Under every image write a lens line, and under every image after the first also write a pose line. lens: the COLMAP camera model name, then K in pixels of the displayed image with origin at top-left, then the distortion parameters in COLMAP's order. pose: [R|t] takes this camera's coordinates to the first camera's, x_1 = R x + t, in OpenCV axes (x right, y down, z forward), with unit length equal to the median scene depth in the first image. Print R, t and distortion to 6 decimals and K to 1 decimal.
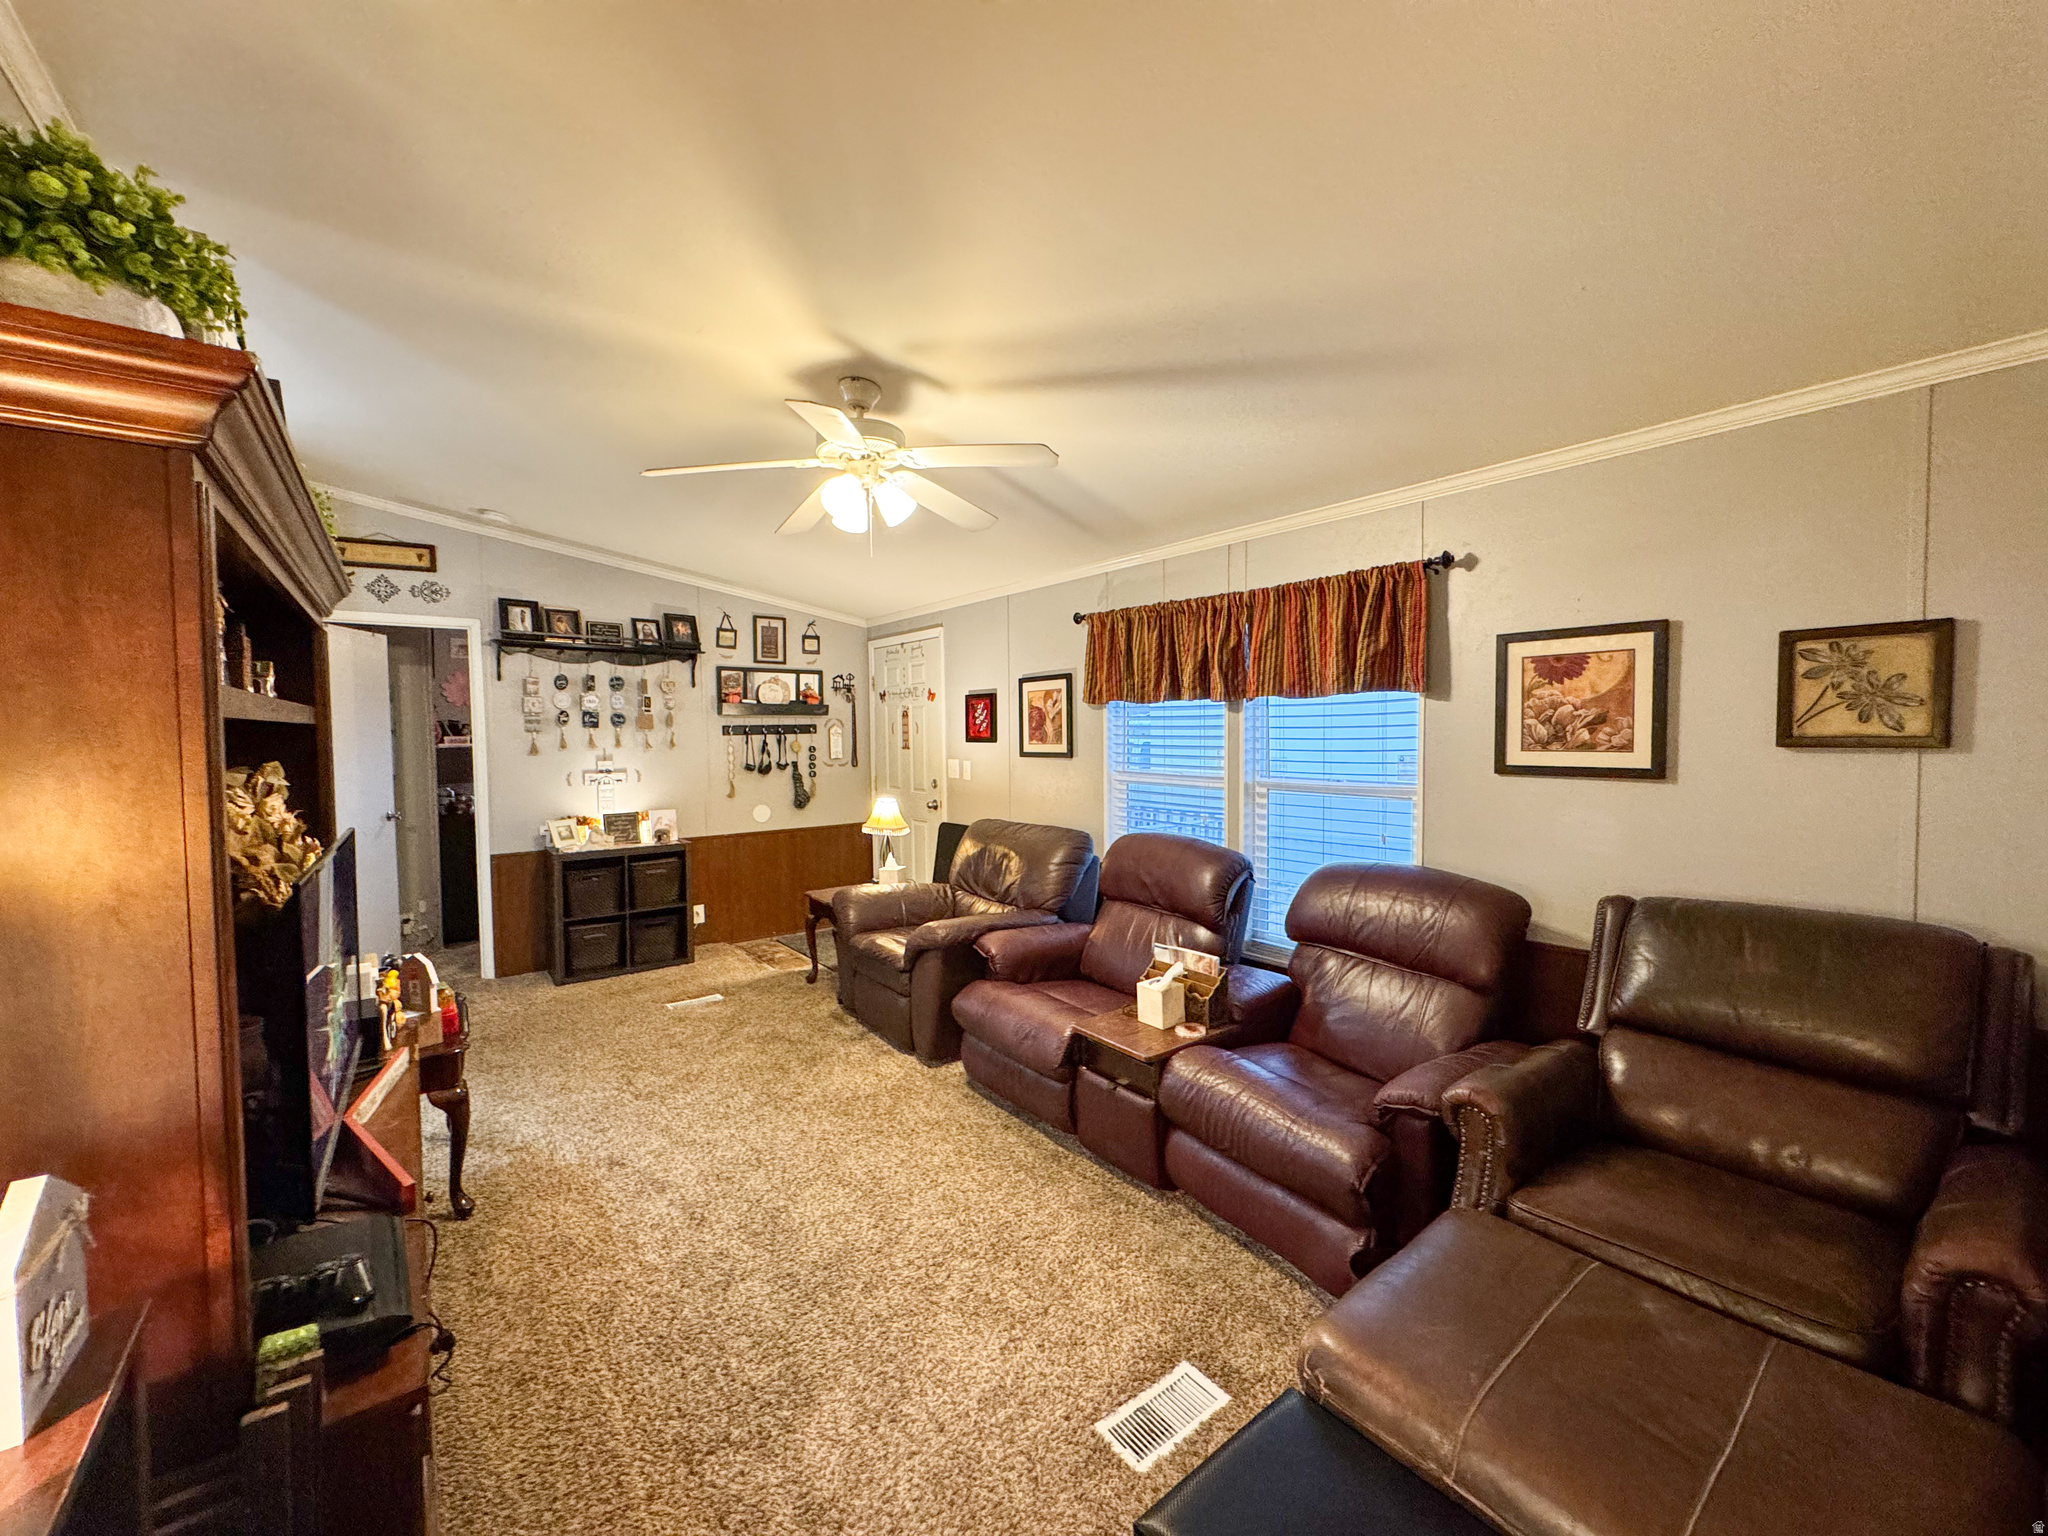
lens RADIAL K [[816.7, 0, 1007.0], [0, 816.7, 762.0], [0, 0, 1]] dist [-0.000308, 0.000473]
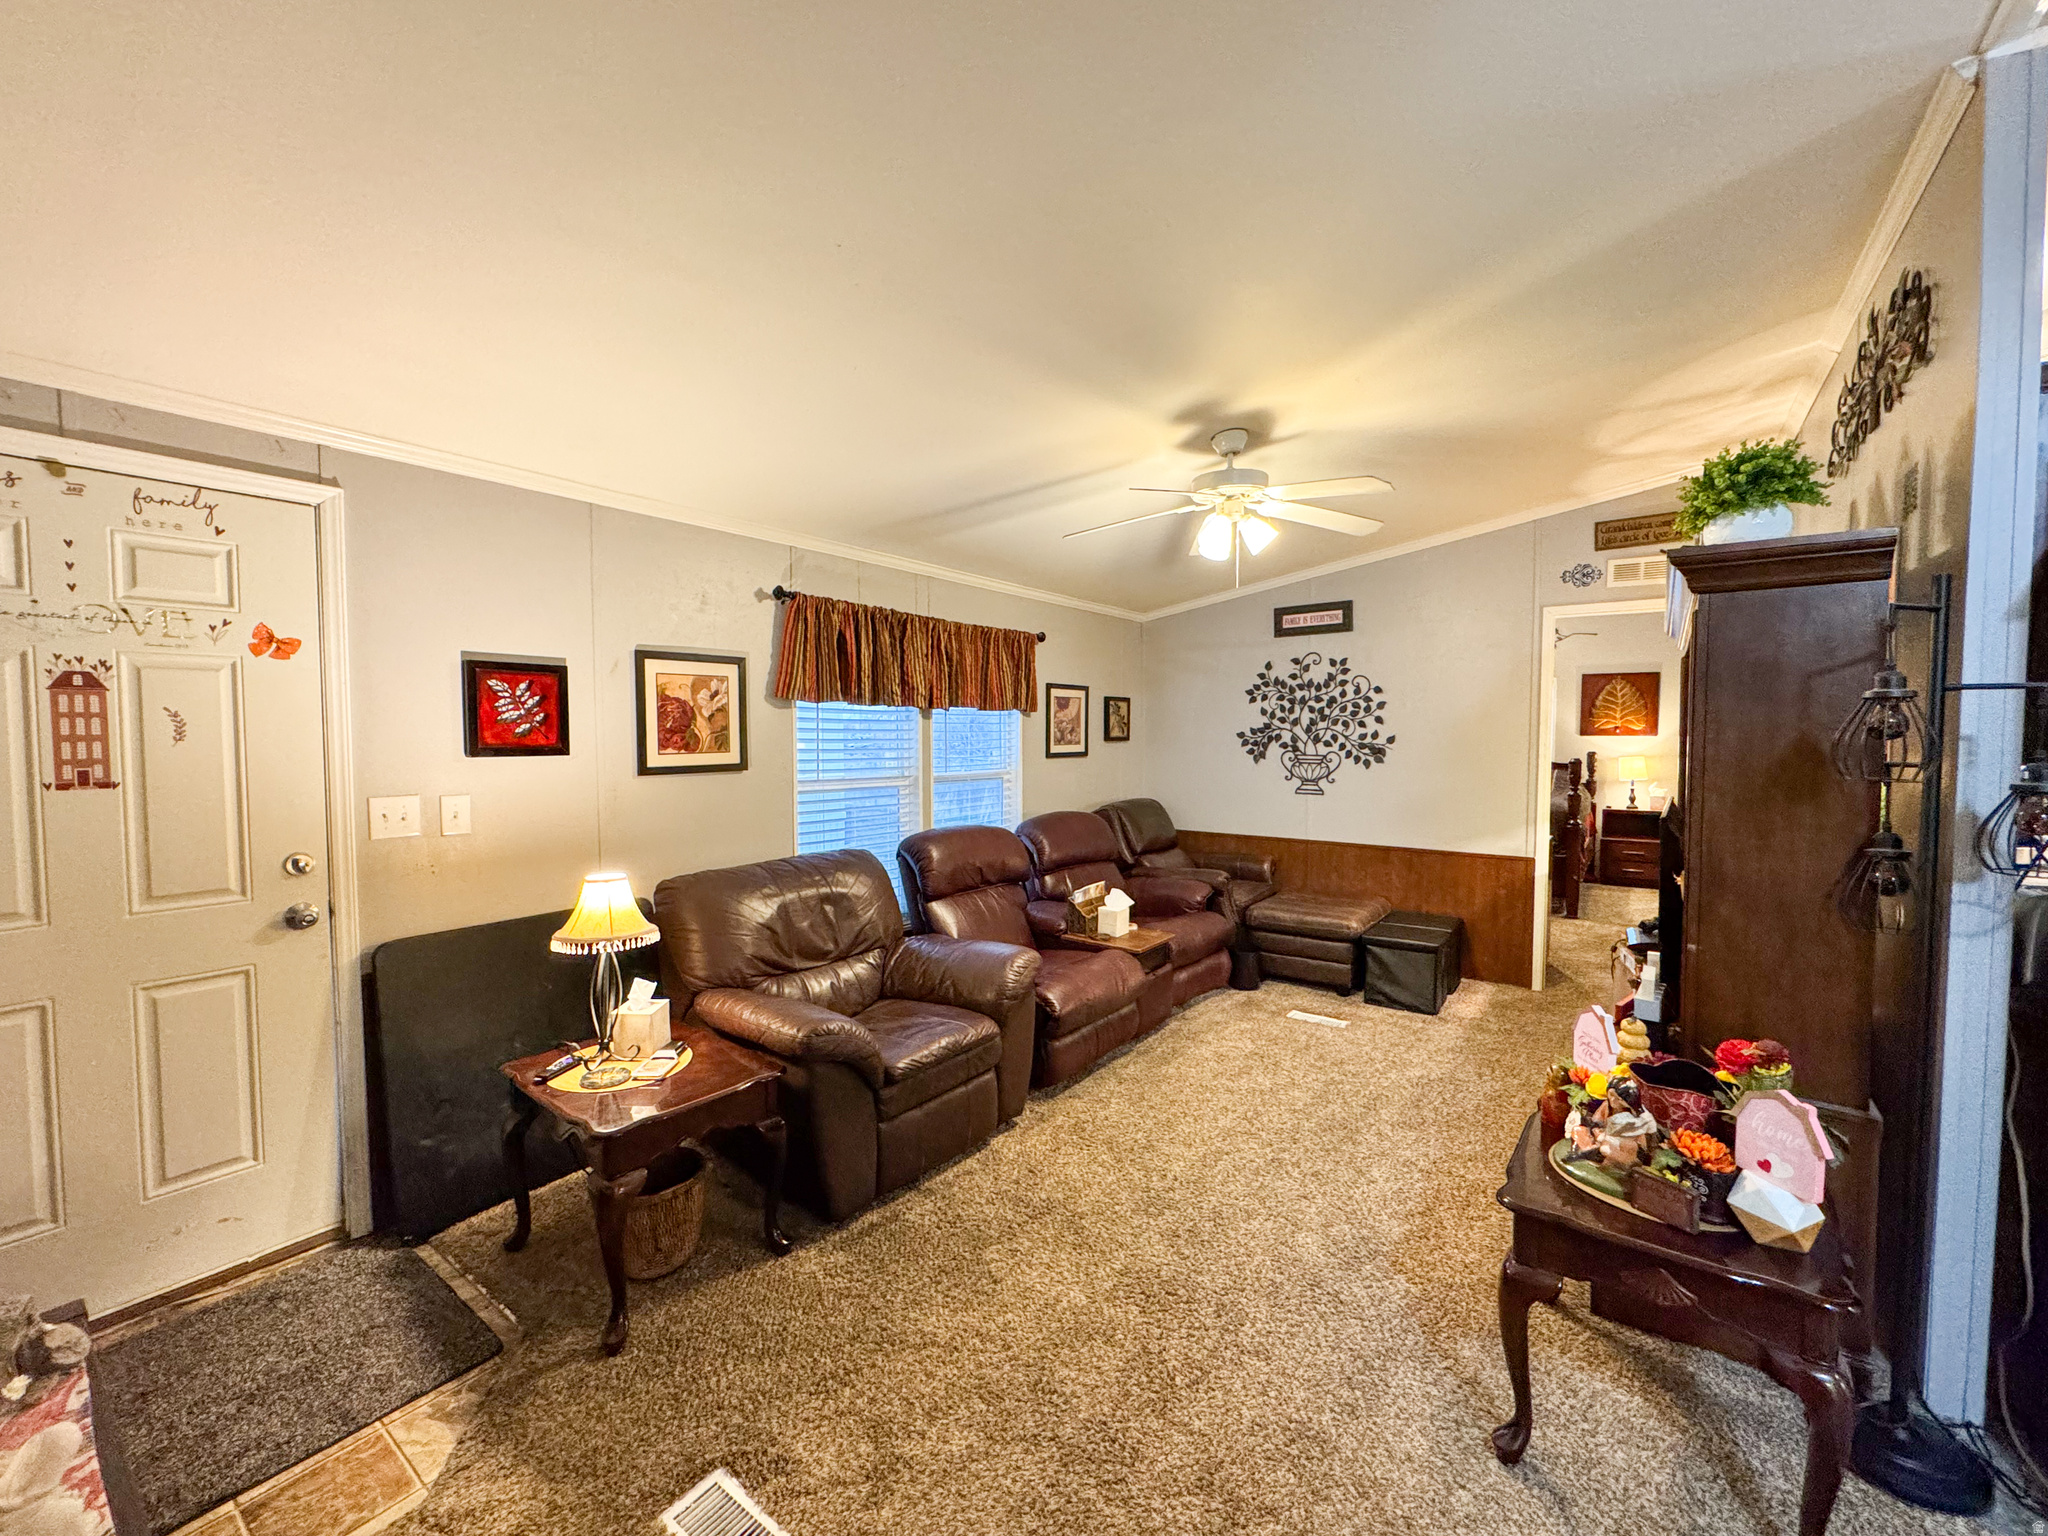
lens RADIAL K [[816.7, 0, 1028.9], [0, 816.7, 767.8], [0, 0, 1]] dist [-0.000308, 0.000473]
pose [[-0.274152, -0.029407, 0.961237, -0.722813], [0.044514, 0.998073, 0.043230, -0.028065], [-0.960656, 0.054641, -0.272315, 0.954461]]
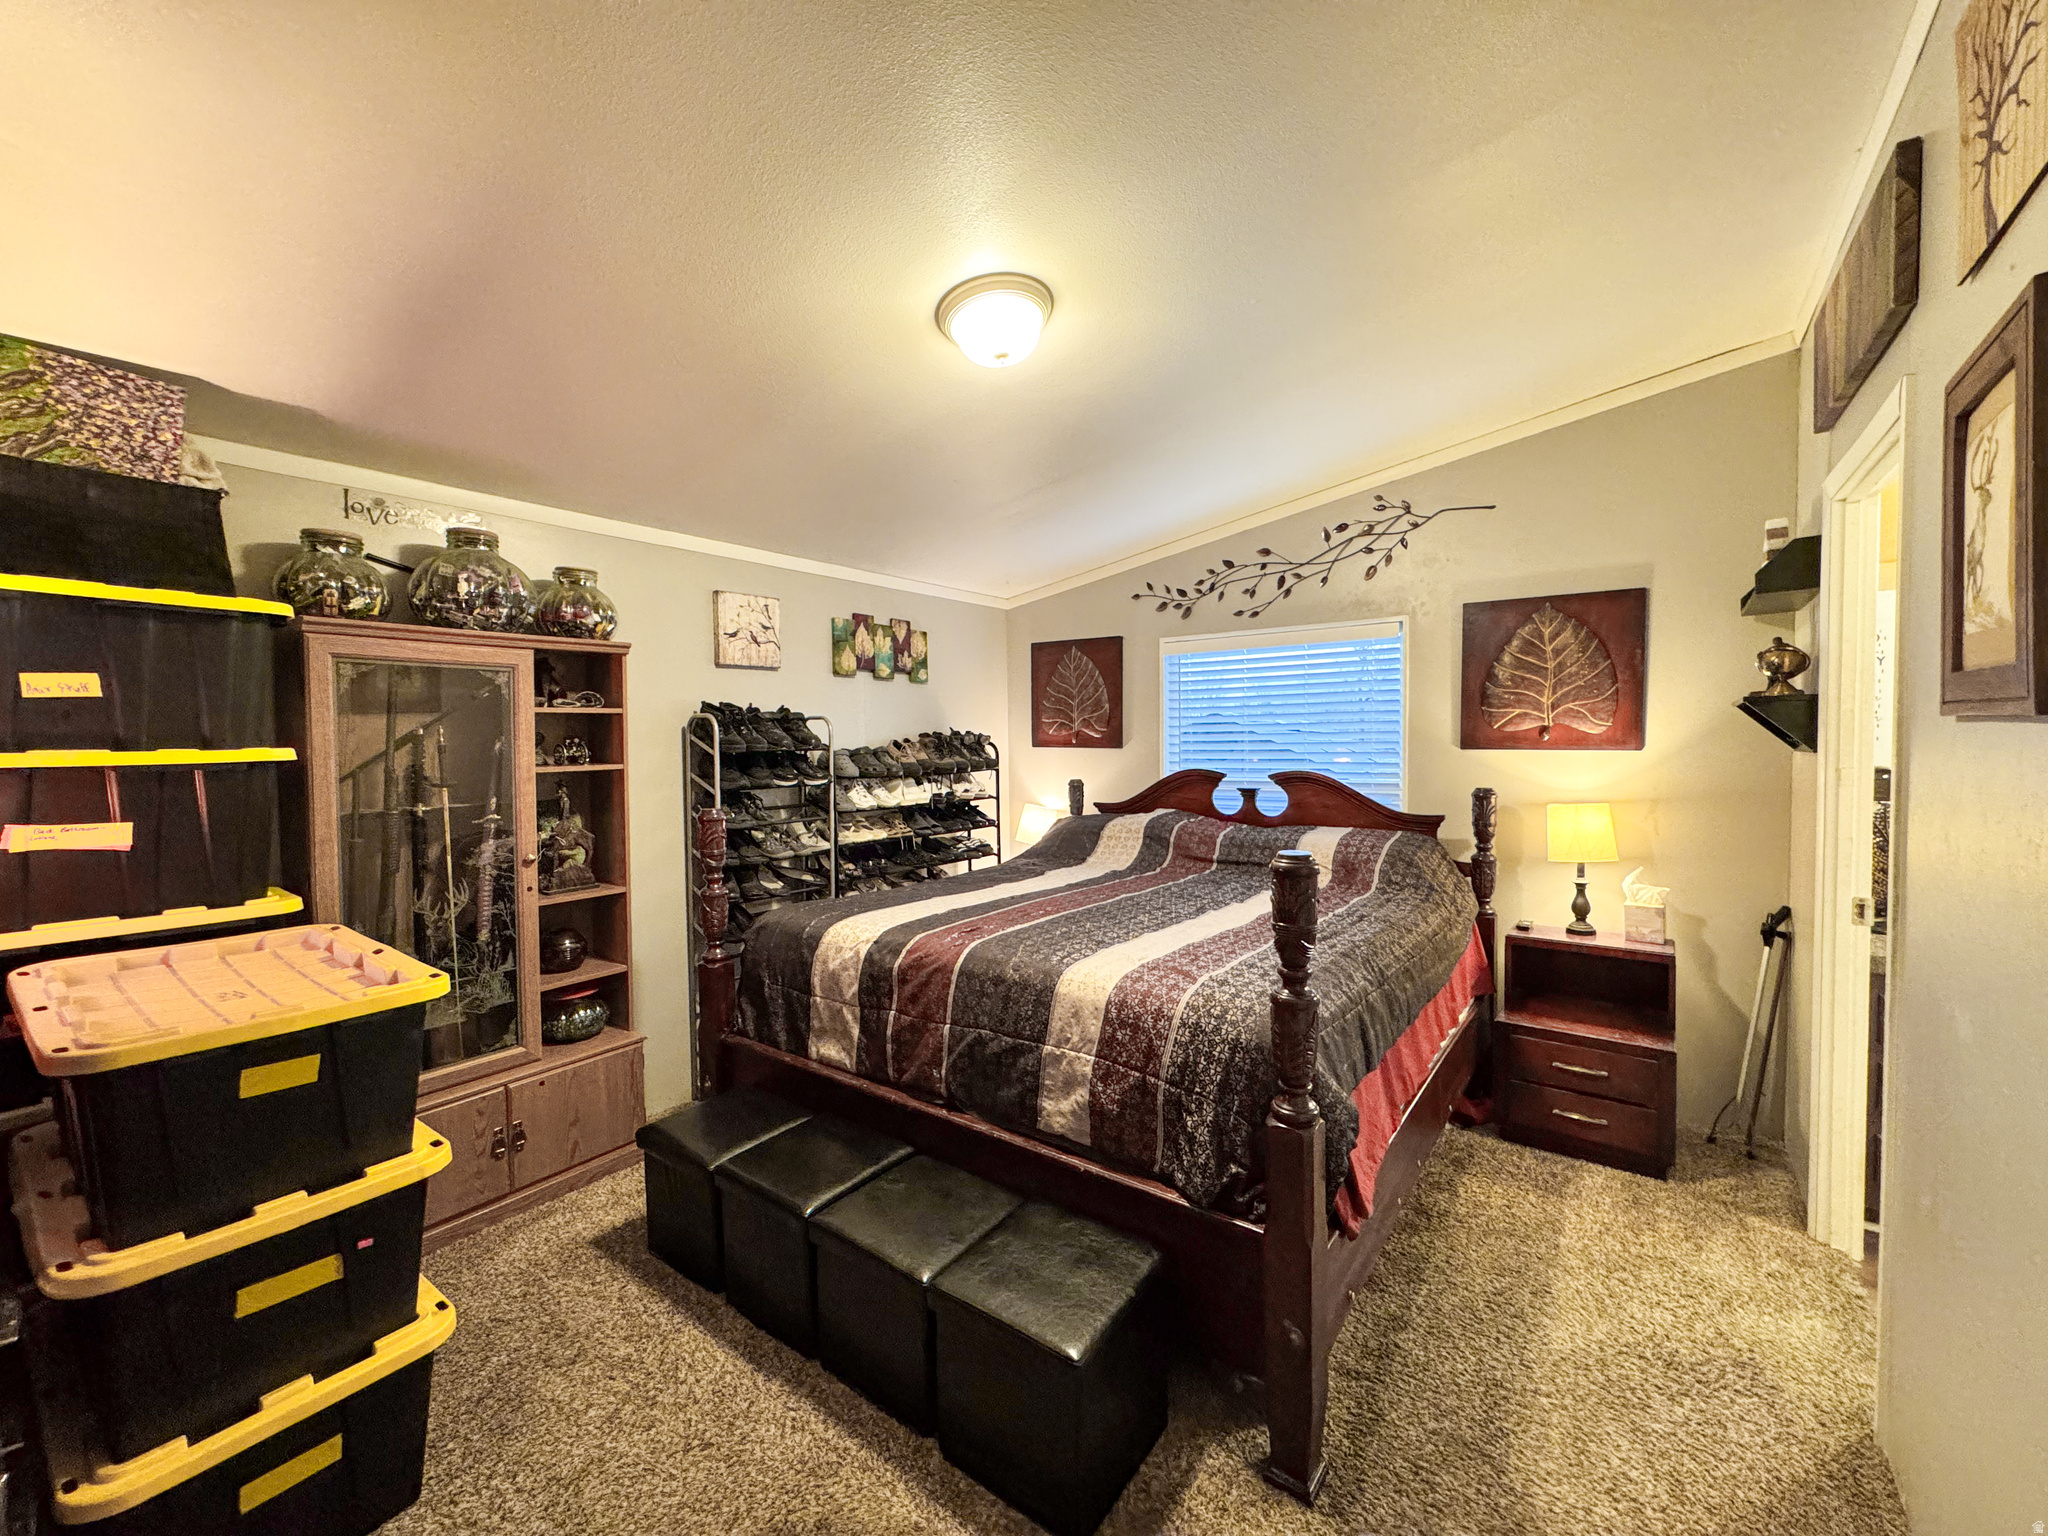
lens RADIAL K [[816.7, 0, 1014.4], [0, 816.7, 768.5], [0, 0, 1]] dist [-0.000308, 0.000473]
pose [[-0.262251, -0.018701, 0.964819, -0.566452], [0.048241, 0.998308, 0.032463, -0.021170], [-0.963793, 0.055057, -0.260905, 0.740054]]
